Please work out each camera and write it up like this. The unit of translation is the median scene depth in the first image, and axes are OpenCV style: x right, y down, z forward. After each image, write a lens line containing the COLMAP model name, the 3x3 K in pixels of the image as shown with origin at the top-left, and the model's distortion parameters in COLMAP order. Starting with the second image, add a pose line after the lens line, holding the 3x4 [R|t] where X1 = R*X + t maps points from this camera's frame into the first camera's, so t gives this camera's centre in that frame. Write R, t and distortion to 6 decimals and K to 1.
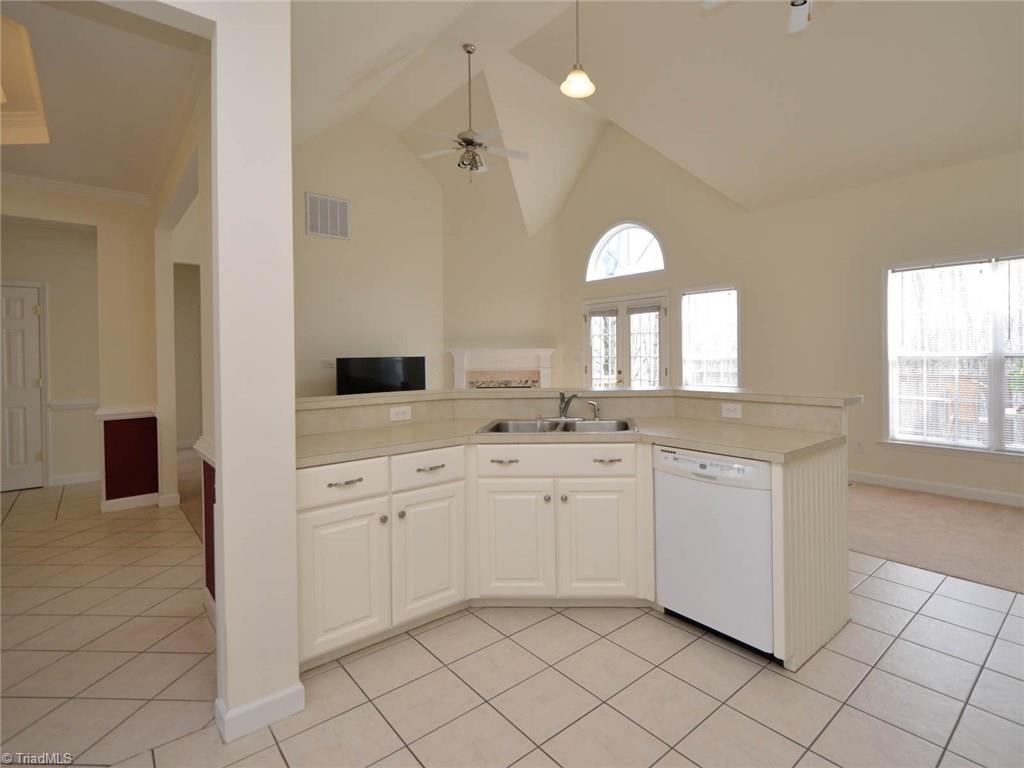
lens RADIAL K [[527.1, 0, 586.3], [0, 527.1, 355.0], [0, 0, 1]] dist [0.010236, -0.006448]
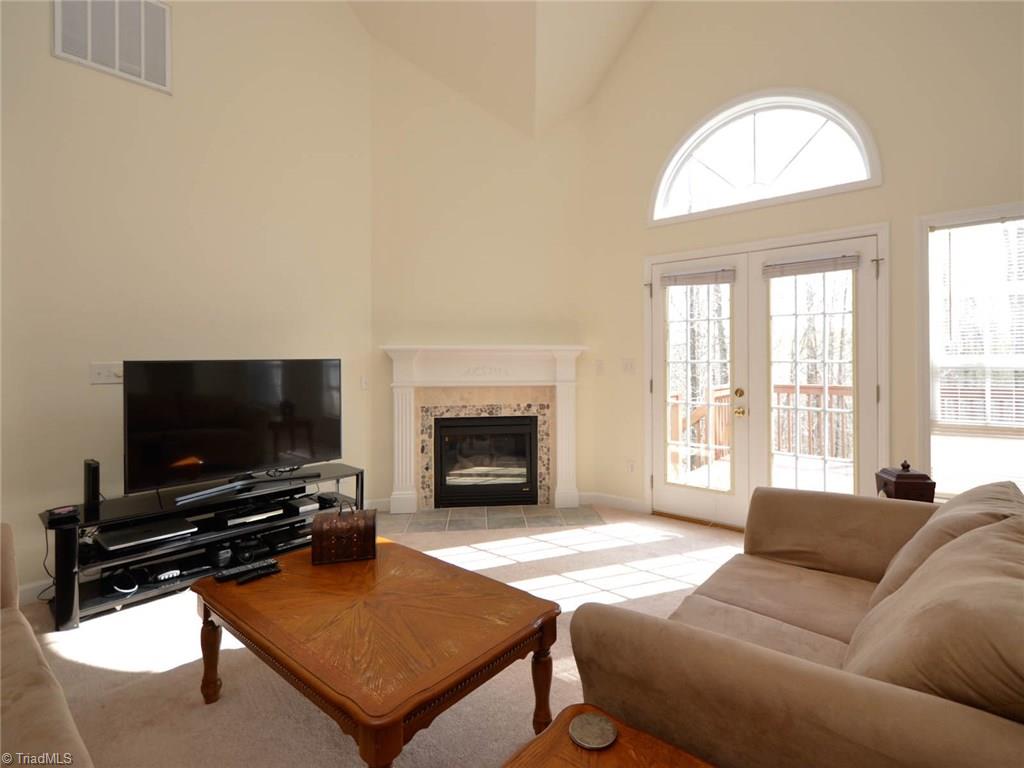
lens RADIAL K [[527.1, 0, 534.8], [0, 527.1, 364.9], [0, 0, 1]] dist [0.010236, -0.006448]
pose [[0.991247, 0.006679, 0.131851, -0.208568], [-0.007593, 0.999951, 0.006428, 0.004726], [-0.131801, -0.007373, 0.991249, 0.535114]]
